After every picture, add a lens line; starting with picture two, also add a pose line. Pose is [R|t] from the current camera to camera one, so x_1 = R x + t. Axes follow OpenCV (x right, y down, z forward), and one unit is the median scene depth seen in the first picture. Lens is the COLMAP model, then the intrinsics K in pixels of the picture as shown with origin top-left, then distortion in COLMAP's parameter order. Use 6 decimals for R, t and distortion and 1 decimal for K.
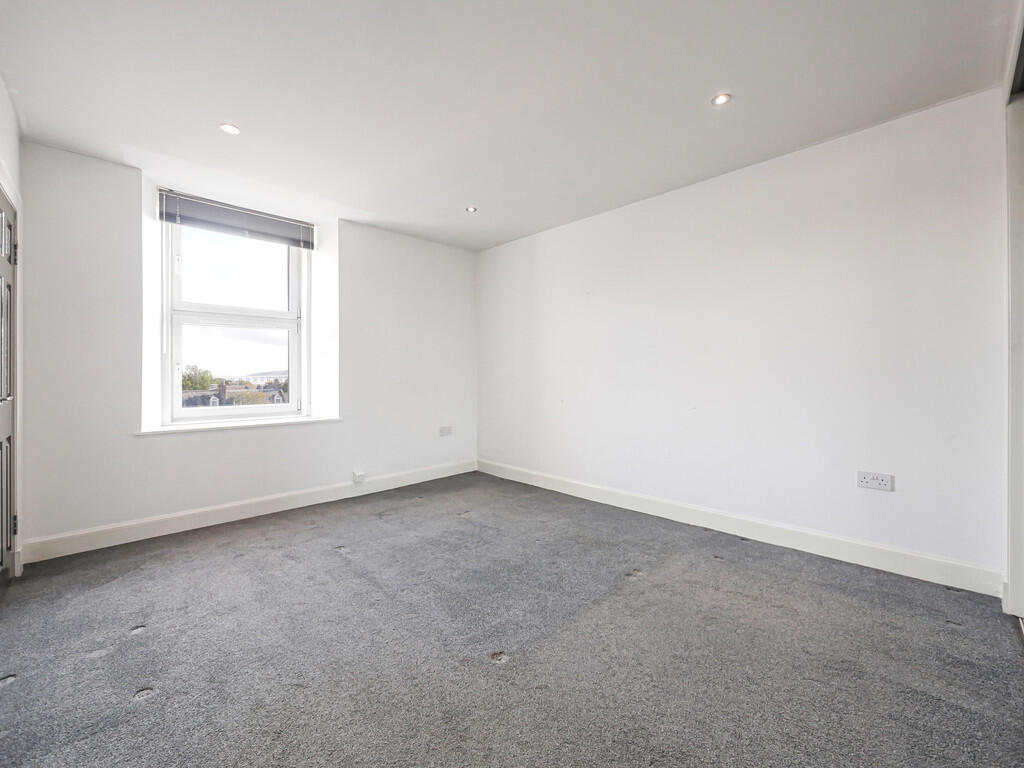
lens RADIAL K [[423.7, 0, 512.0], [0, 423.7, 384.0], [0, 0, 1]] dist [-0.000214, 0.000028]
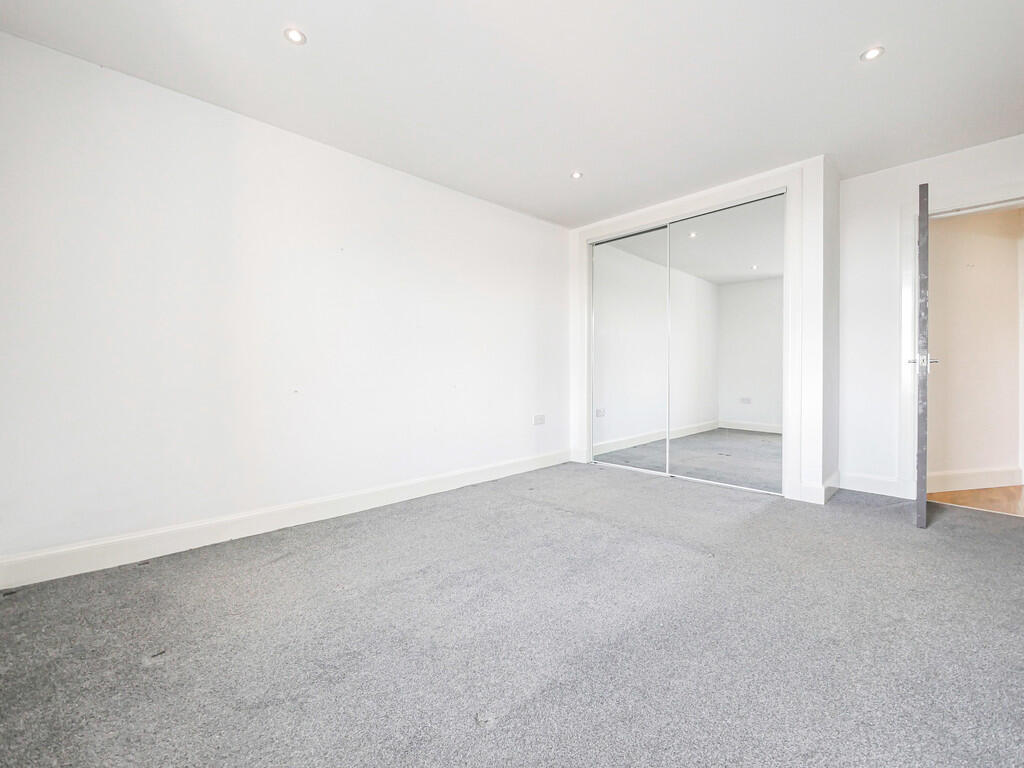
lens RADIAL K [[423.7, 0, 512.0], [0, 423.7, 384.0], [0, 0, 1]] dist [-0.000214, 0.000028]
pose [[0.007531, -0.034329, 0.999382, -0.740770], [0.004595, 0.999401, 0.034295, -0.001297], [-0.999961, 0.004334, 0.007685, 0.815541]]
